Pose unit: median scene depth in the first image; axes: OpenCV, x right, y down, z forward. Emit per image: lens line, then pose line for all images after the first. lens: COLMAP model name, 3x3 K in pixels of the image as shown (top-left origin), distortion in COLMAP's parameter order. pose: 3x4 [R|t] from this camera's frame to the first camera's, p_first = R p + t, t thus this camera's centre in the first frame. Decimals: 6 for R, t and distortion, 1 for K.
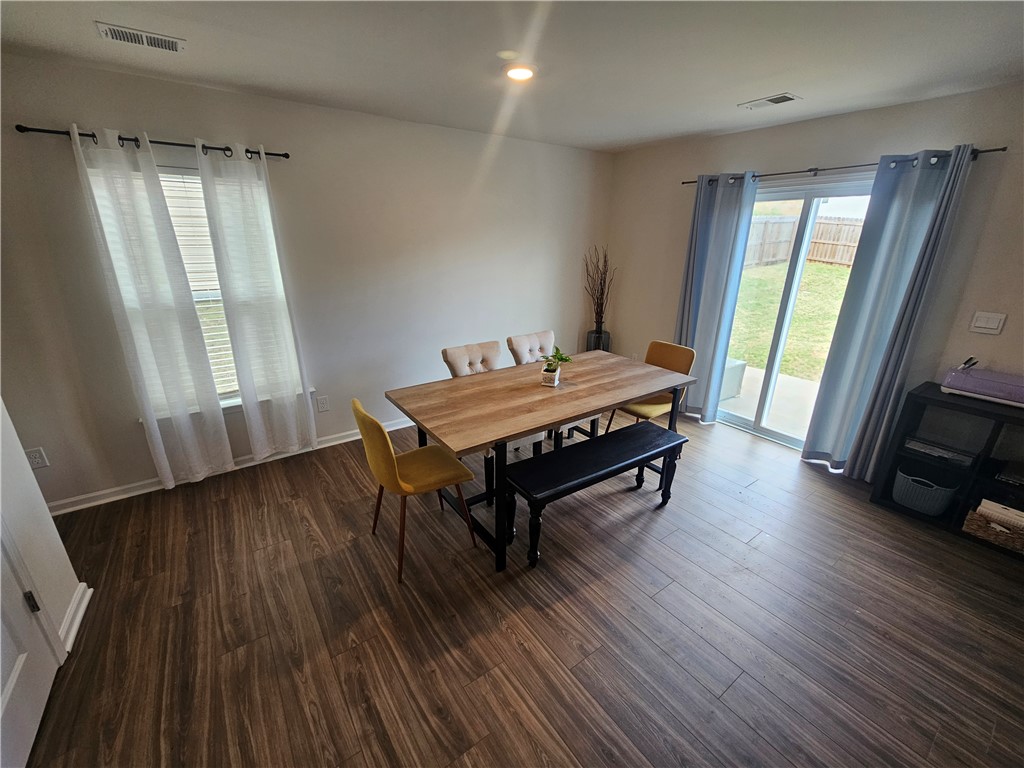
lens RADIAL K [[419.9, 0, 510.1], [0, 419.9, 384.8], [0, 0, 1]] dist [0.002077, -0.000592]
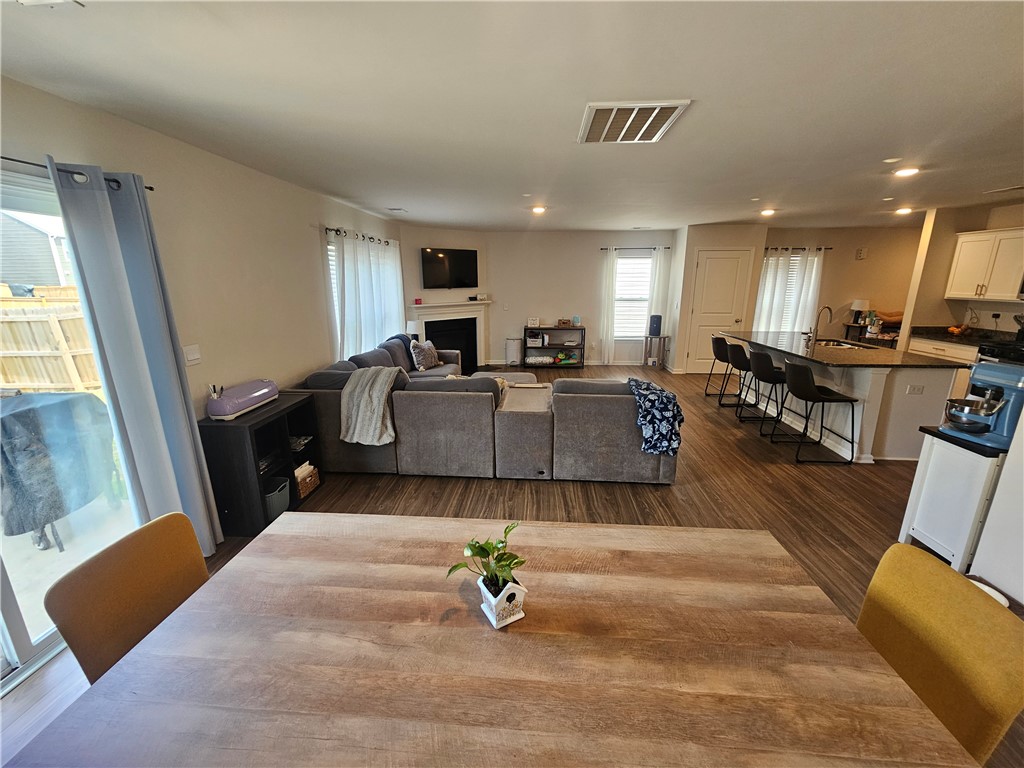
lens RADIAL K [[419.9, 0, 506.9], [0, 419.9, 385.0], [0, 0, 1]] dist [0.002077, -0.000592]
pose [[-0.770545, -0.162206, 0.616401, -0.137738], [0.210733, 0.847859, 0.486546, -0.415469], [-0.601542, 0.504801, -0.619131, 1.171897]]
